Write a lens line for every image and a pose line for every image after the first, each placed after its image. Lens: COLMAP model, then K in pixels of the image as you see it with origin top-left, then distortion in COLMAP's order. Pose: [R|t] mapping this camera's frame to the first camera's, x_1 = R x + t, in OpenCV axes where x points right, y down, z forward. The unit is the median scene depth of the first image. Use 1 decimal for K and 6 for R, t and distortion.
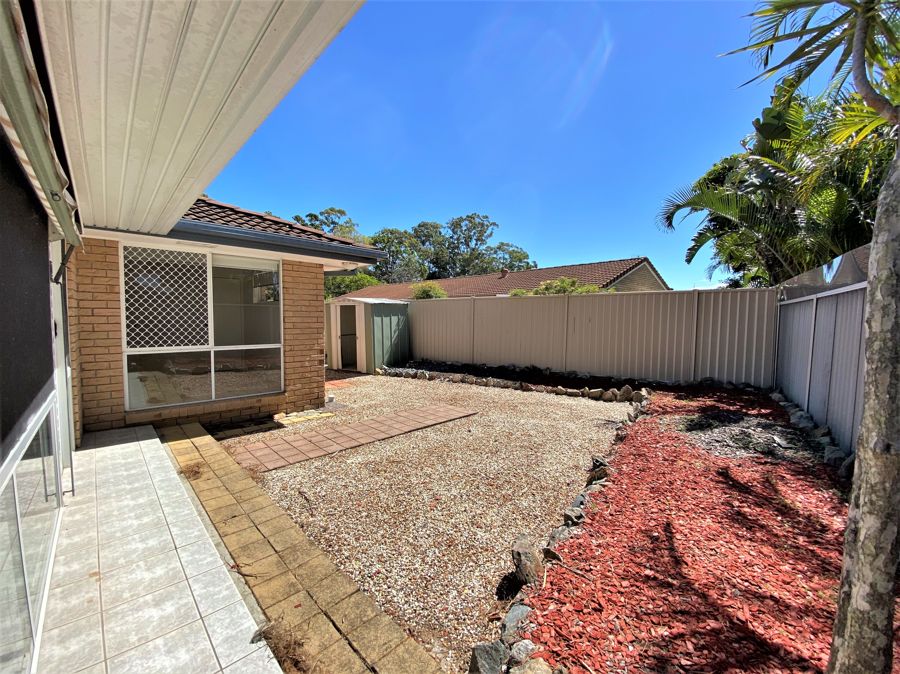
lens RADIAL K [[365.1, 0, 450.0], [0, 365.1, 337.0], [0, 0, 1]] dist [-0.001417, -0.000604]
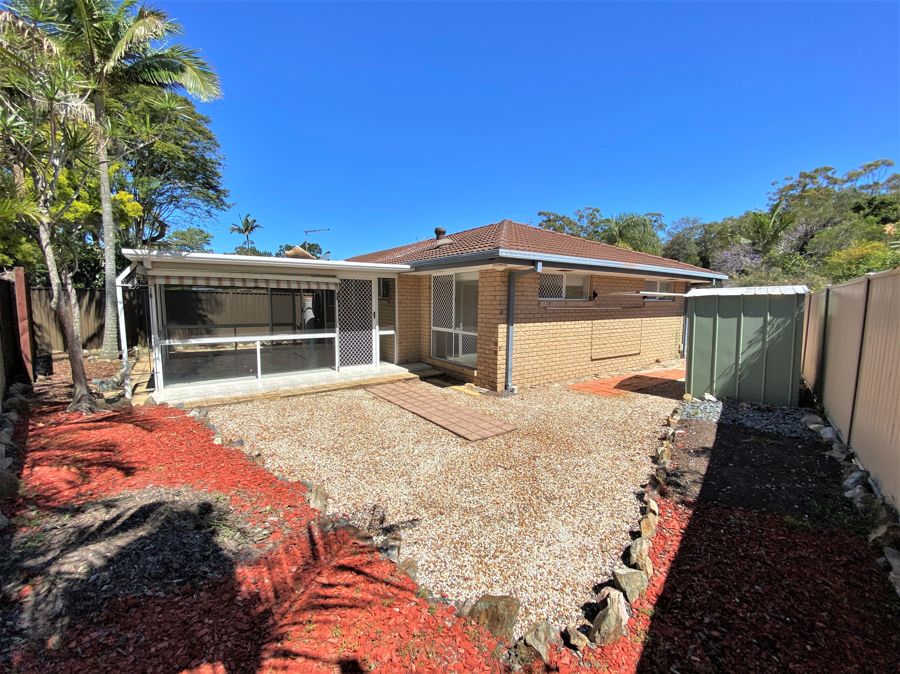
lens RADIAL K [[354.2, 0, 450.0], [0, 354.2, 337.0], [0, 0, 1]] dist [-0.000160, -0.000180]
pose [[-0.122701, 0.096005, -0.987789, 1.071628], [-0.063670, 0.992498, 0.104371, -0.123685], [0.990399, 0.075699, -0.115668, 1.337669]]
